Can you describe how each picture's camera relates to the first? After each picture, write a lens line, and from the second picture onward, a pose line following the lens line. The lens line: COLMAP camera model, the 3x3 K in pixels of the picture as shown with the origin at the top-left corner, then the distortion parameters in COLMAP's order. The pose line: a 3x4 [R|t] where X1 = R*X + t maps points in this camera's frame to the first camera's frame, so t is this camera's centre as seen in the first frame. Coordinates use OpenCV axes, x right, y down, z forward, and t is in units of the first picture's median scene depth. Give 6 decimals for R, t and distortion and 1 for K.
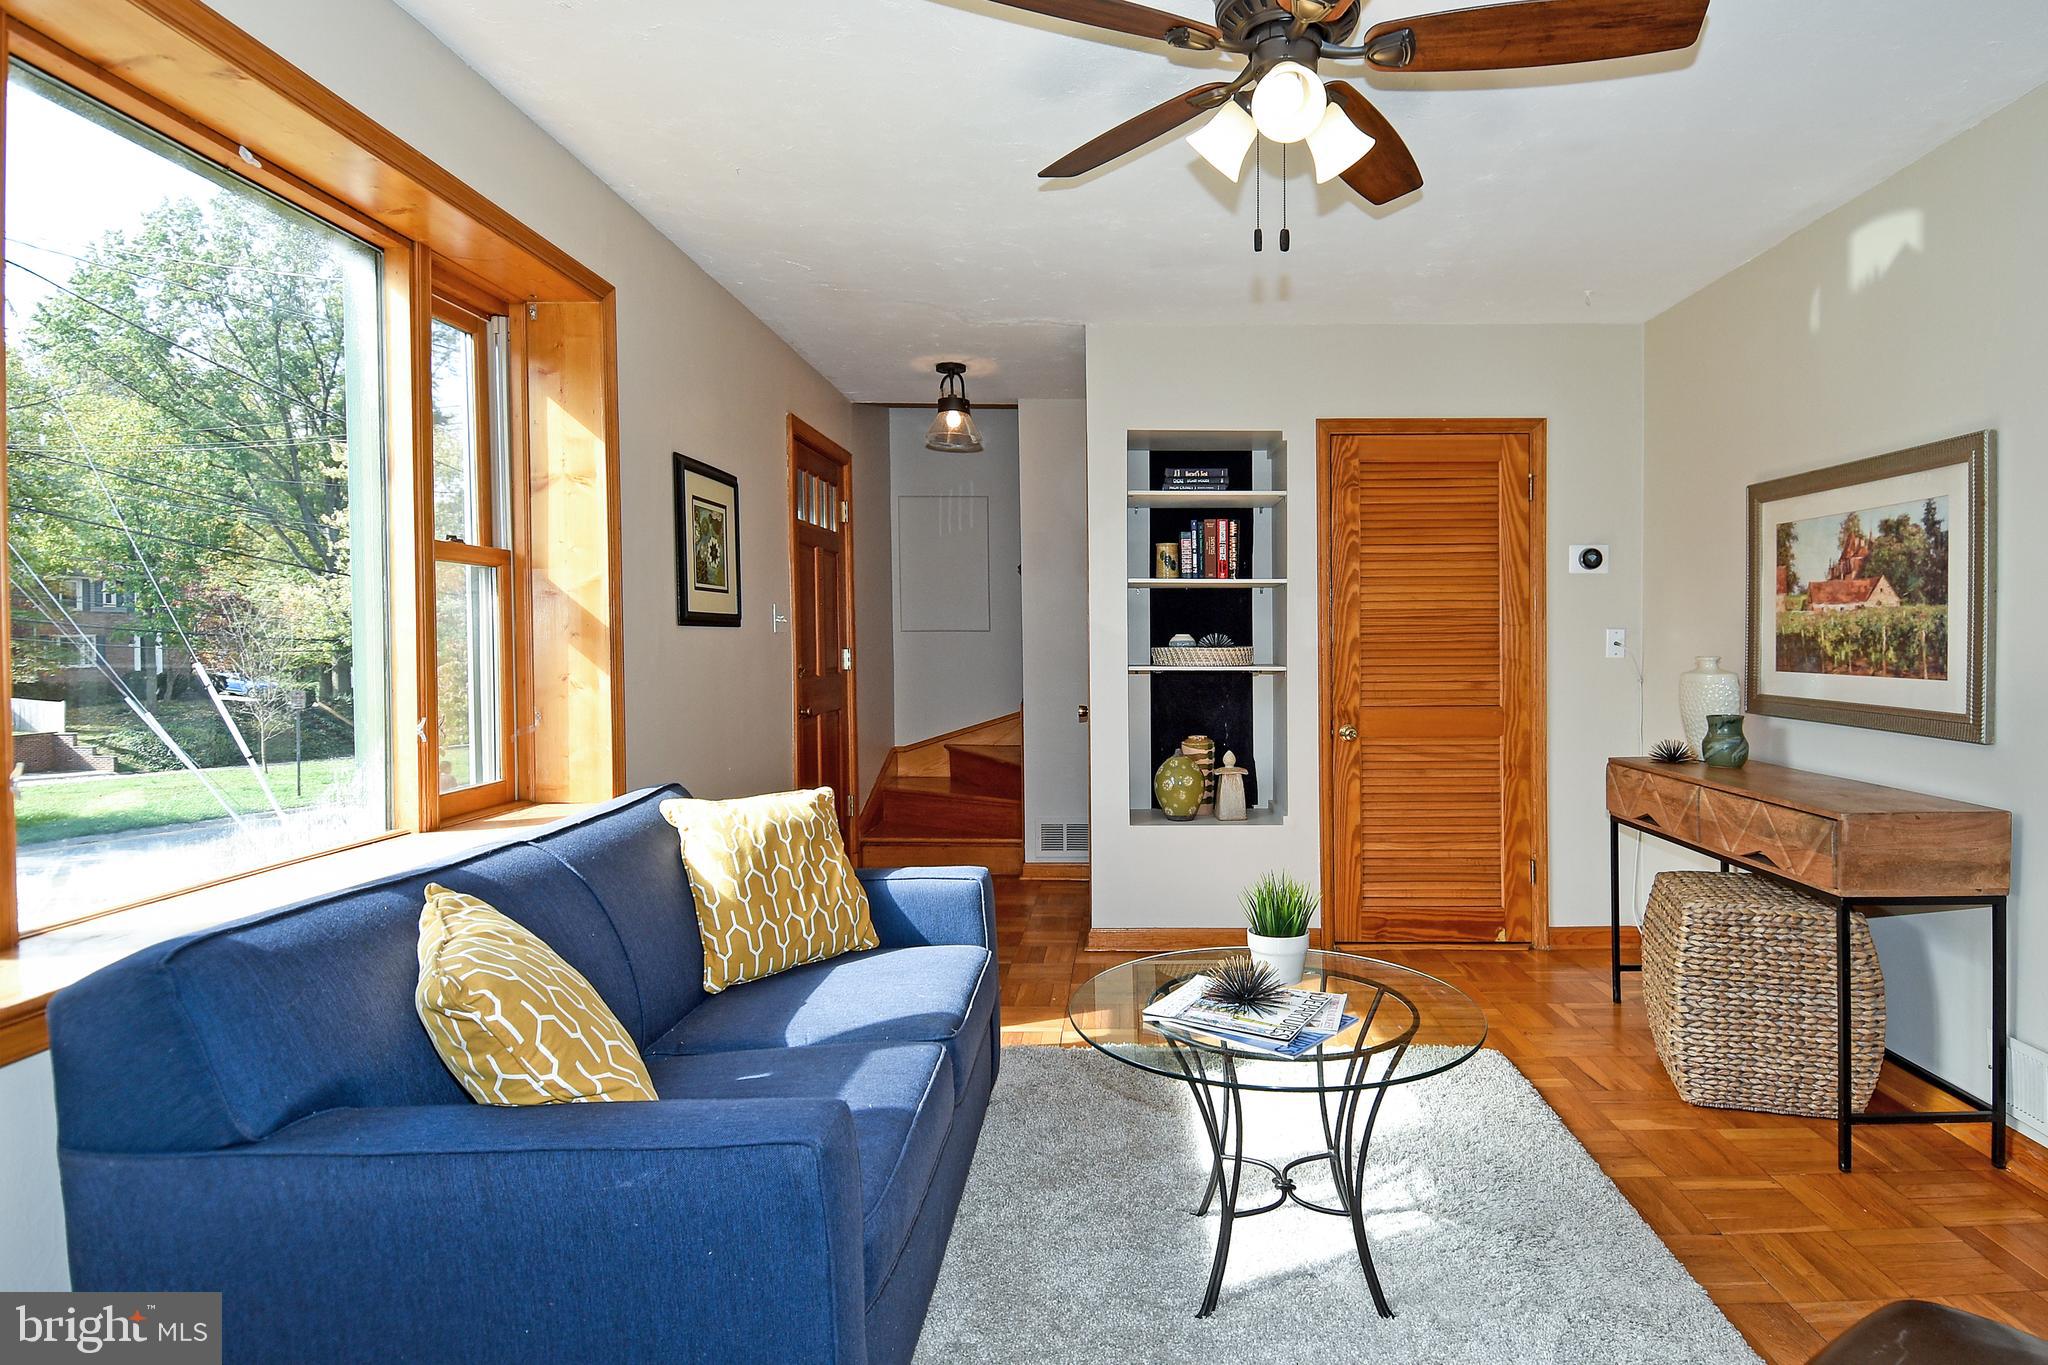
lens RADIAL K [[1083.6, 0, 1120.2], [0, 1083.6, 647.5], [0, 0, 1]] dist [0.032470, -0.037208]
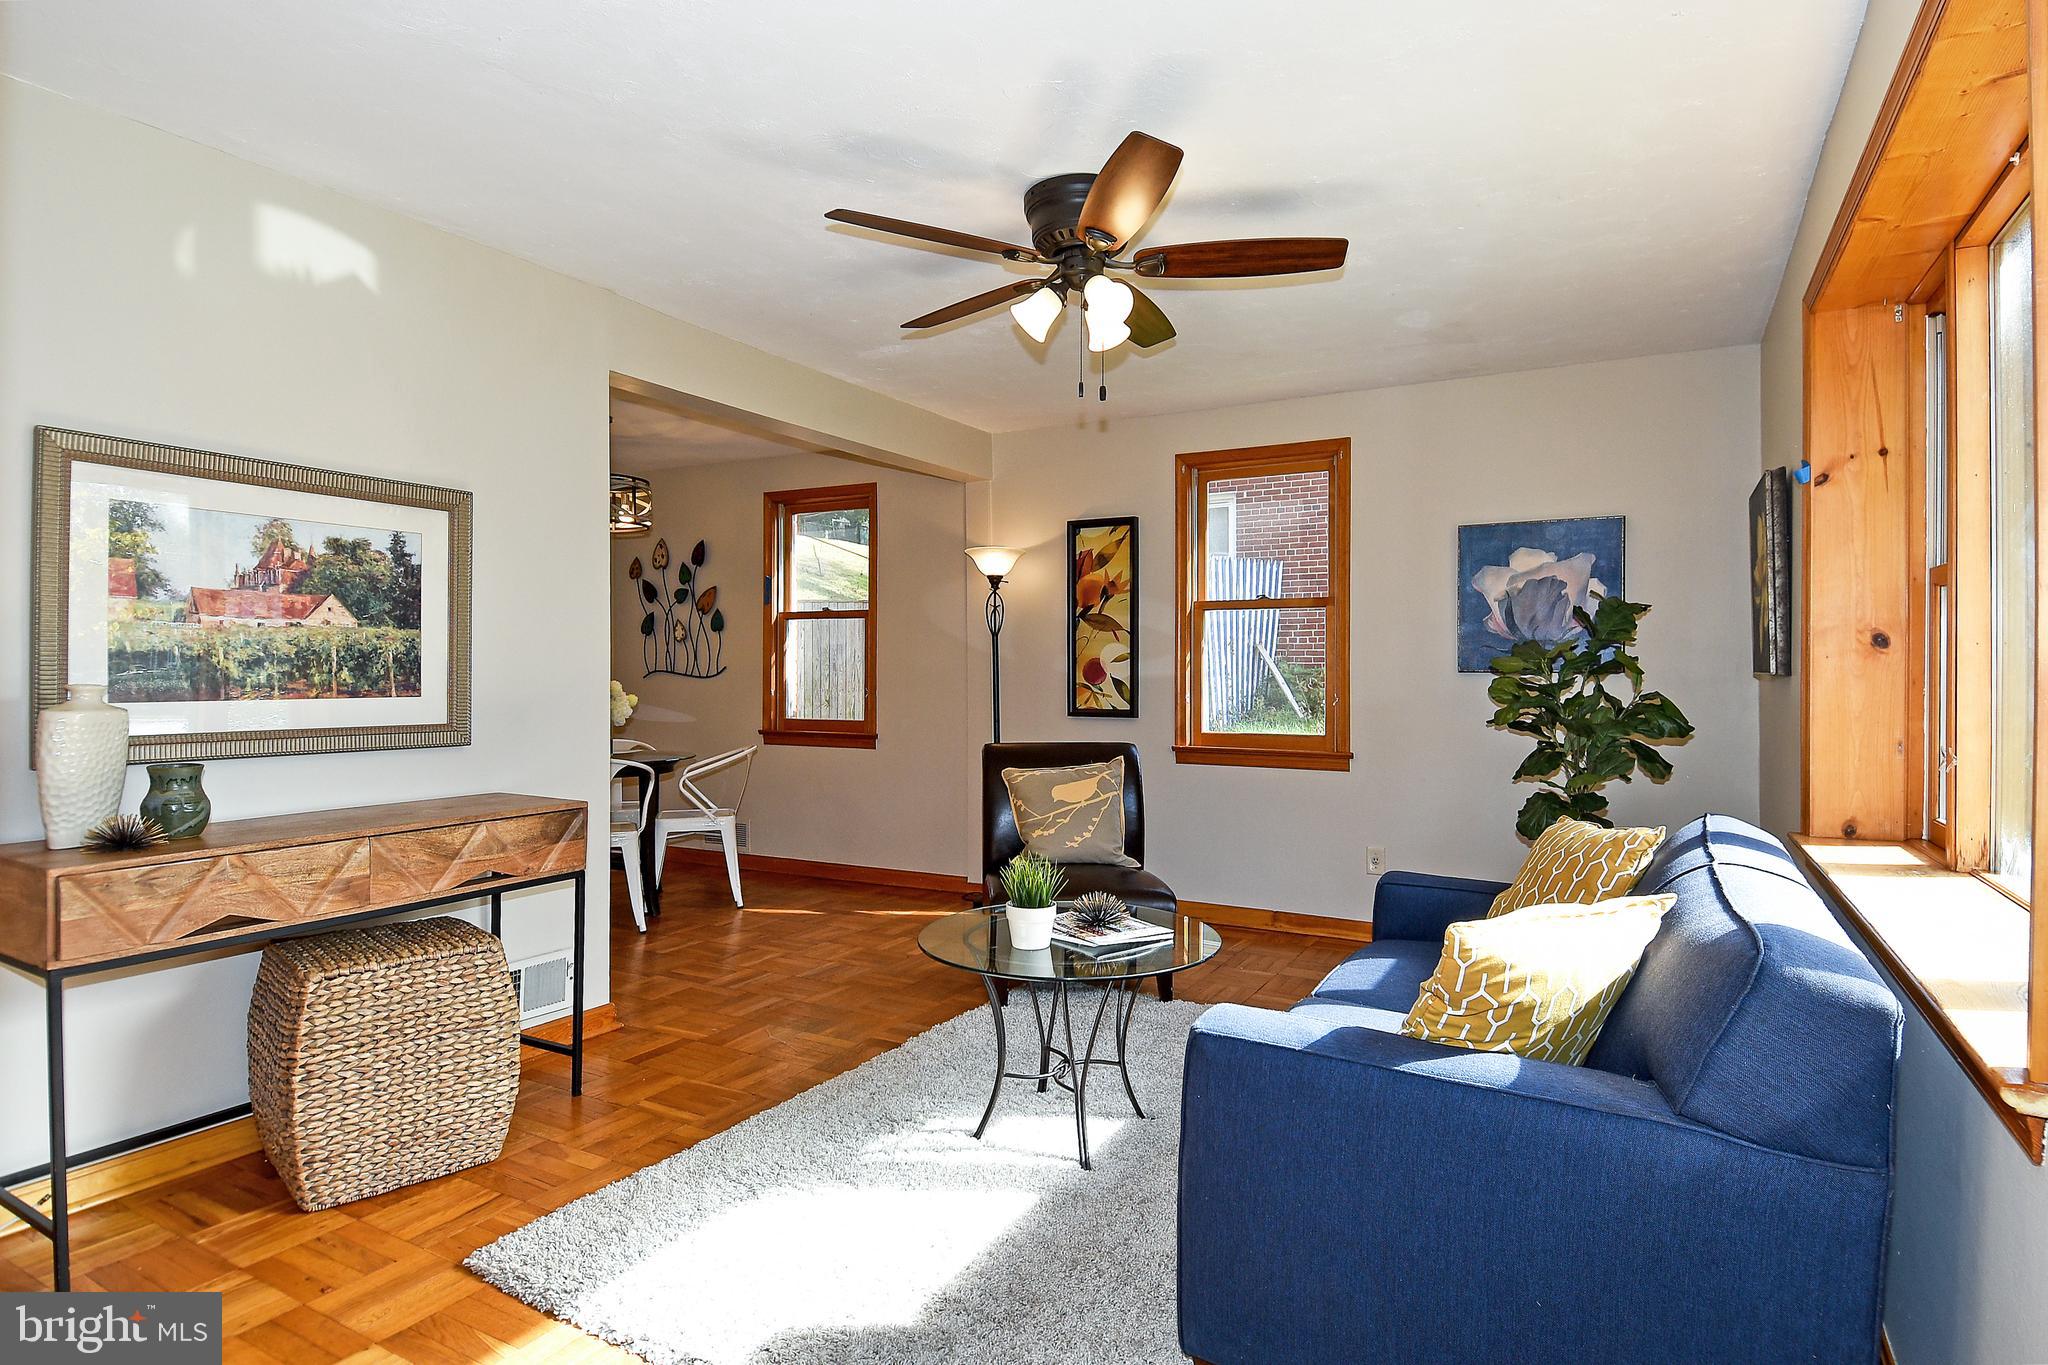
lens RADIAL K [[1083.6, 0, 1032.6], [0, 1083.6, 673.7], [0, 0, 1]] dist [0.032470, -0.037208]
pose [[-0.871385, -0.000548, 0.490600, -0.331136], [0.005390, 0.999928, 0.010689, -0.002104], [-0.490570, 0.011958, -0.871319, 1.566134]]
